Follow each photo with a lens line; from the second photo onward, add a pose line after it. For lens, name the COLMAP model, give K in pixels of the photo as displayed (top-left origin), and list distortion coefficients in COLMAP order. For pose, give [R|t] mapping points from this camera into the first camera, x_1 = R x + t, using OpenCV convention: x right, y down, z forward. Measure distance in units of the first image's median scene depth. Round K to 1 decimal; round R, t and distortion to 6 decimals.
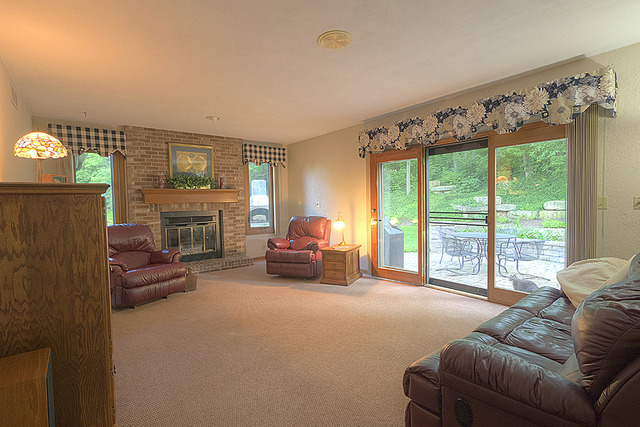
lens RADIAL K [[311.0, 0, 319.1], [0, 311.0, 214.6], [0, 0, 1]] dist [-0.001241, 0.000003]
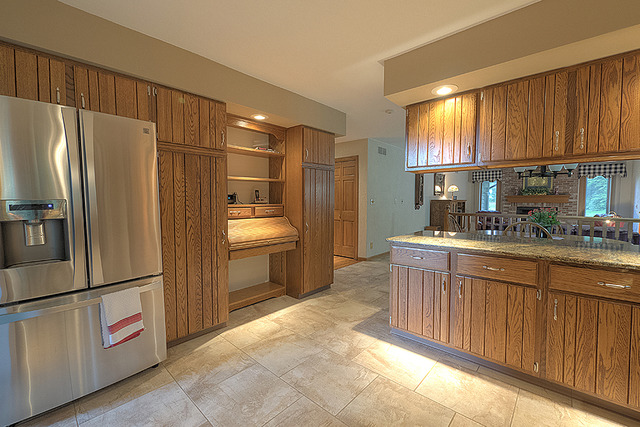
lens RADIAL K [[268.8, 0, 318.3], [0, 268.8, 213.6], [0, 0, 1]] dist [-0.004775, -0.000274]
pose [[0.171849, 0.069672, -0.982656, 0.961541], [-0.045045, 0.997008, 0.062812, -0.013975], [0.984093, 0.033470, 0.174473, -0.566211]]
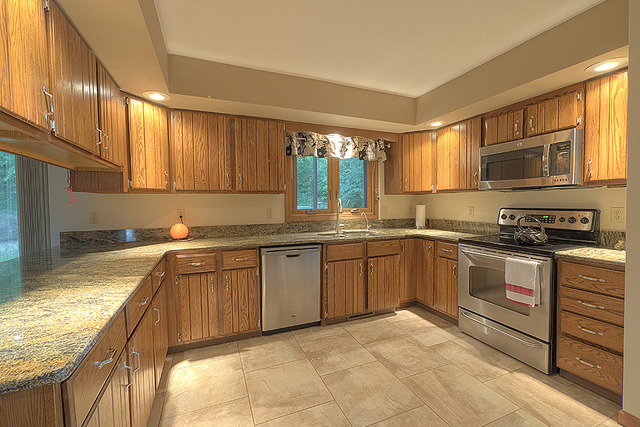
lens RADIAL K [[268.8, 0, 317.7], [0, 268.8, 213.8], [0, 0, 1]] dist [-0.004775, -0.000274]
pose [[0.265932, -0.016868, 0.963844, 0.501606], [0.049277, 0.998778, 0.003883, -0.006197], [-0.962732, 0.046463, 0.266438, -0.514226]]
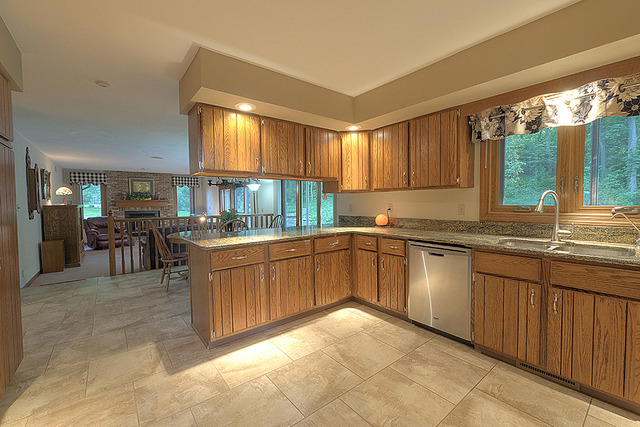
lens RADIAL K [[268.8, 0, 317.9], [0, 268.8, 213.3], [0, 0, 1]] dist [-0.004775, -0.000274]
pose [[0.999913, 0.006833, 0.011307, 0.724105], [-0.006808, 0.999974, -0.002266, 0.000380], [-0.011322, 0.002189, 0.999934, -0.764316]]
